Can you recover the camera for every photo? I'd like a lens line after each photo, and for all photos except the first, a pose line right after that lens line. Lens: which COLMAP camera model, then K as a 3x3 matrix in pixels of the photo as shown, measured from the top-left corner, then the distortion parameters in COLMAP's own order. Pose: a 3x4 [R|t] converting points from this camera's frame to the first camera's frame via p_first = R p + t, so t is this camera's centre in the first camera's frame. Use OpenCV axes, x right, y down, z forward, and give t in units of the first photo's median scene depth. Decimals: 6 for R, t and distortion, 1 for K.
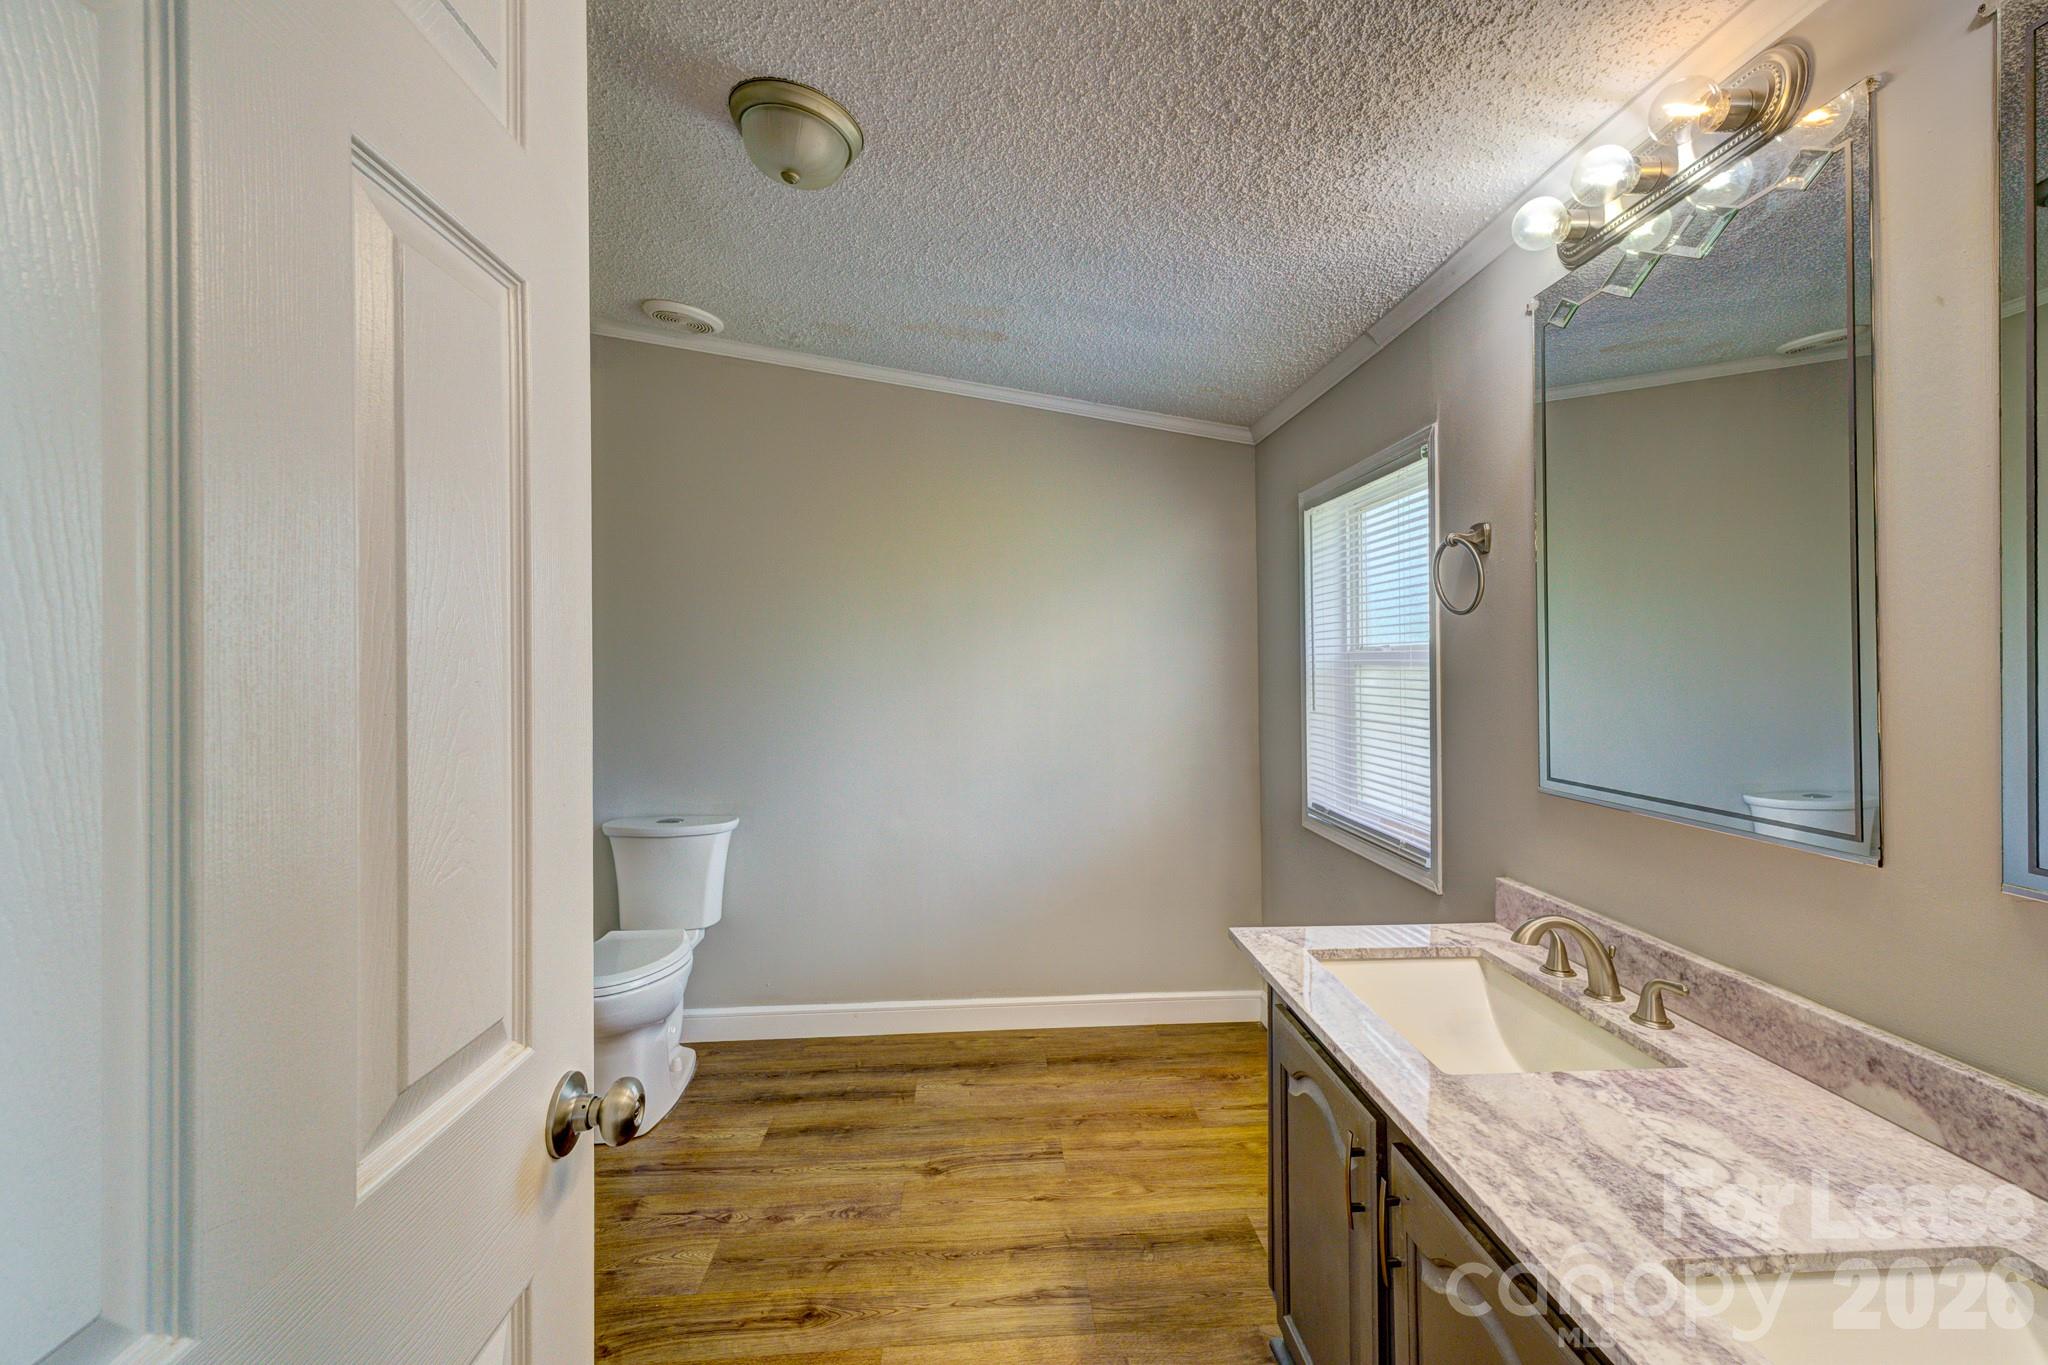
lens RADIAL K [[863.3, 0, 1039.3], [0, 863.3, 672.3], [0, 0, 1]] dist [0.010005, -0.000780]
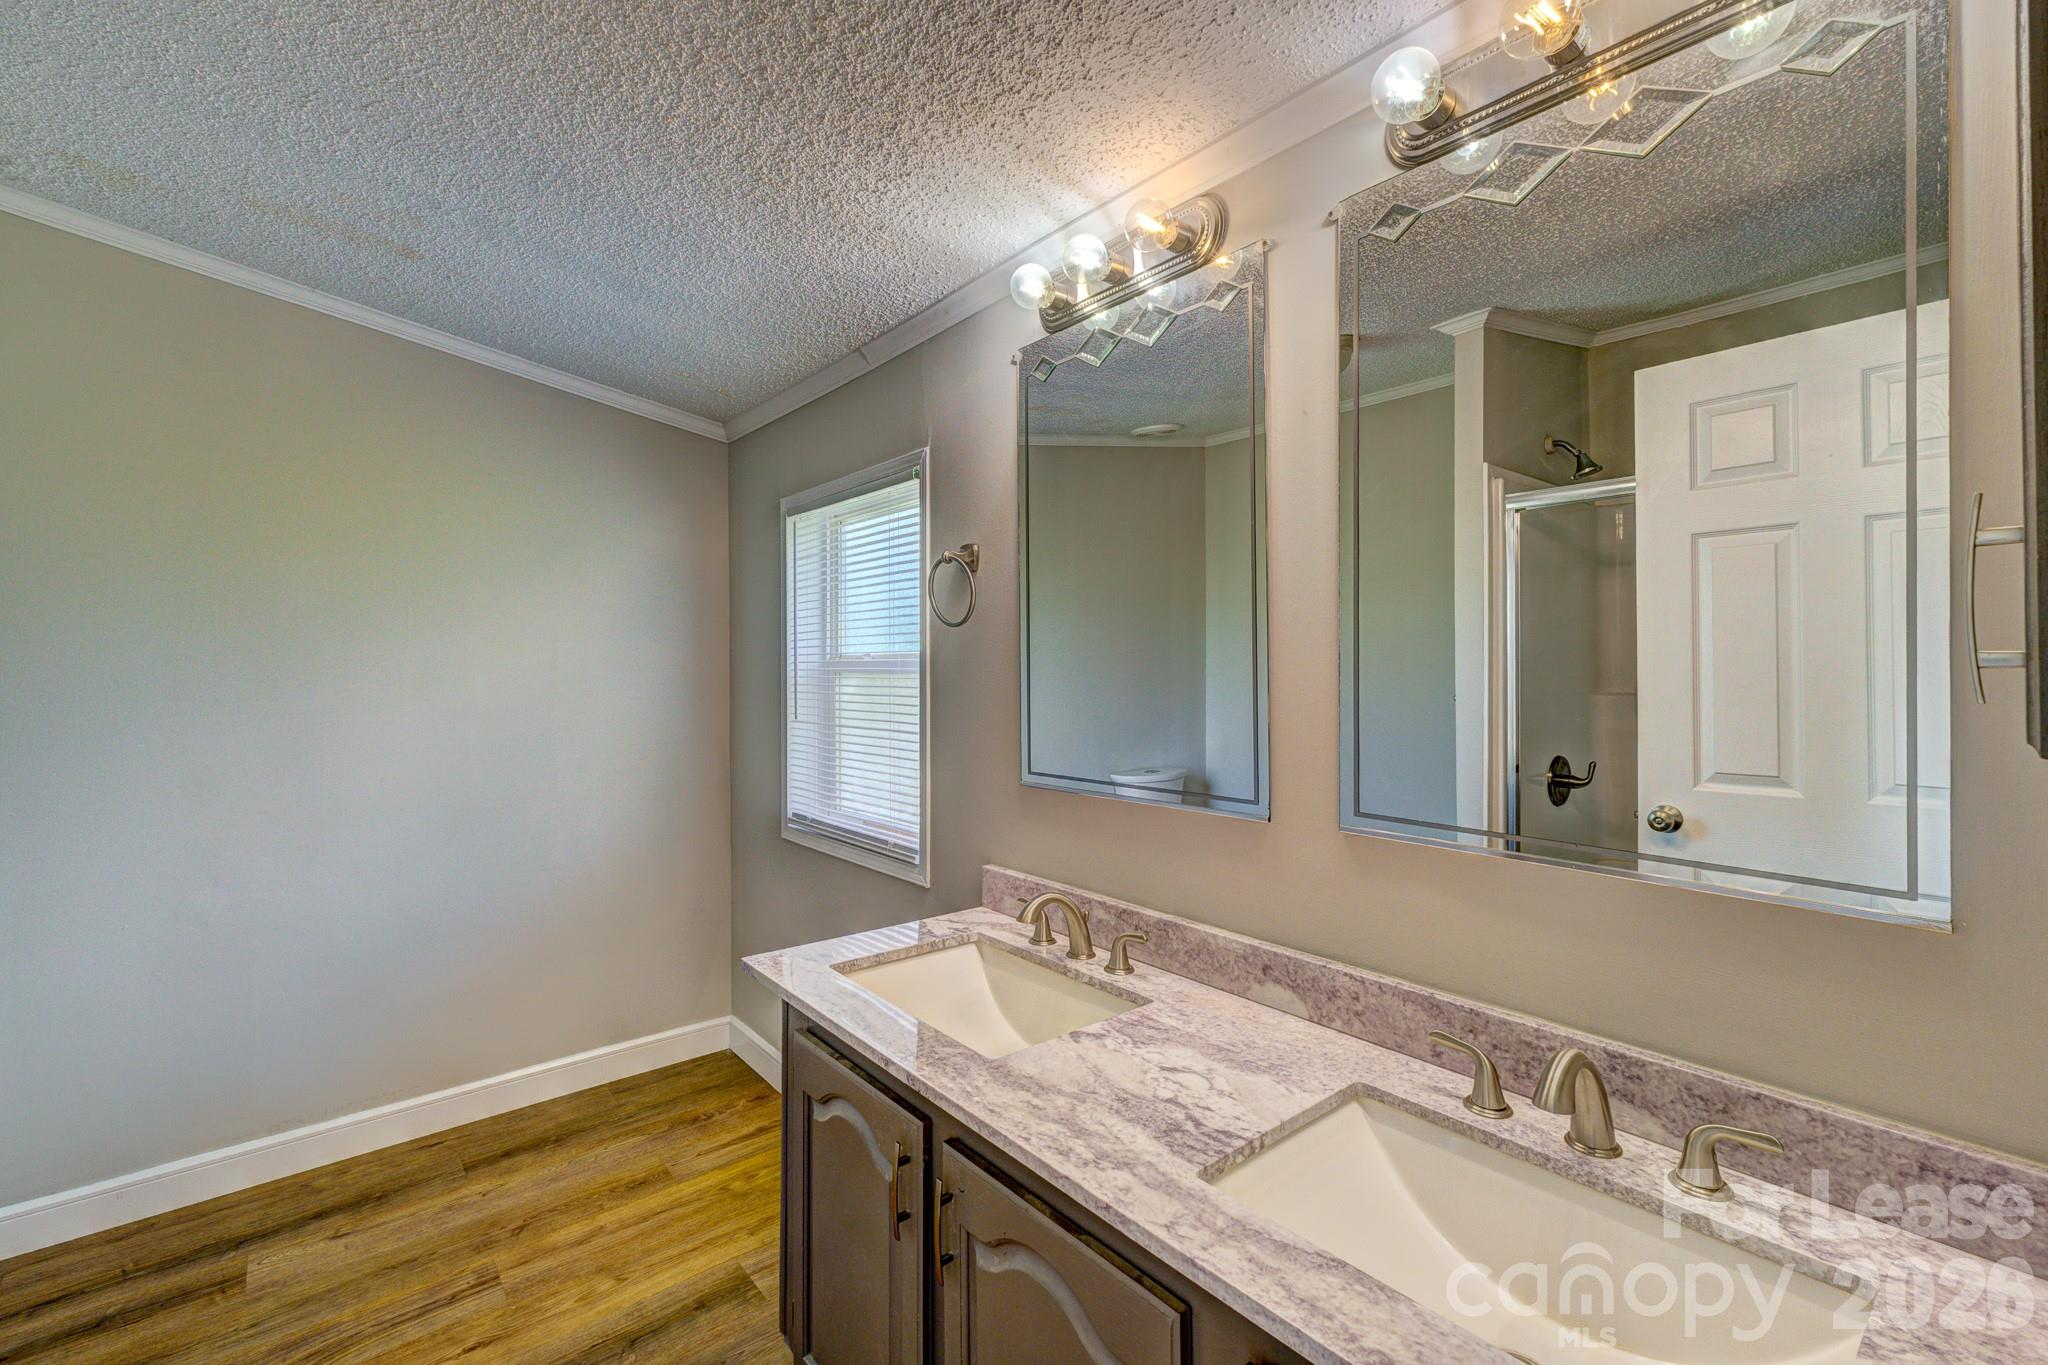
lens RADIAL K [[863.3, 0, 1023.2], [0, 863.3, 666.2], [0, 0, 1]] dist [0.010005, -0.000780]
pose [[0.815277, 0.003736, 0.579058, -0.076383], [0.005887, 0.999874, -0.014739, -0.000608], [-0.579041, 0.015425, 0.815153, 0.074105]]
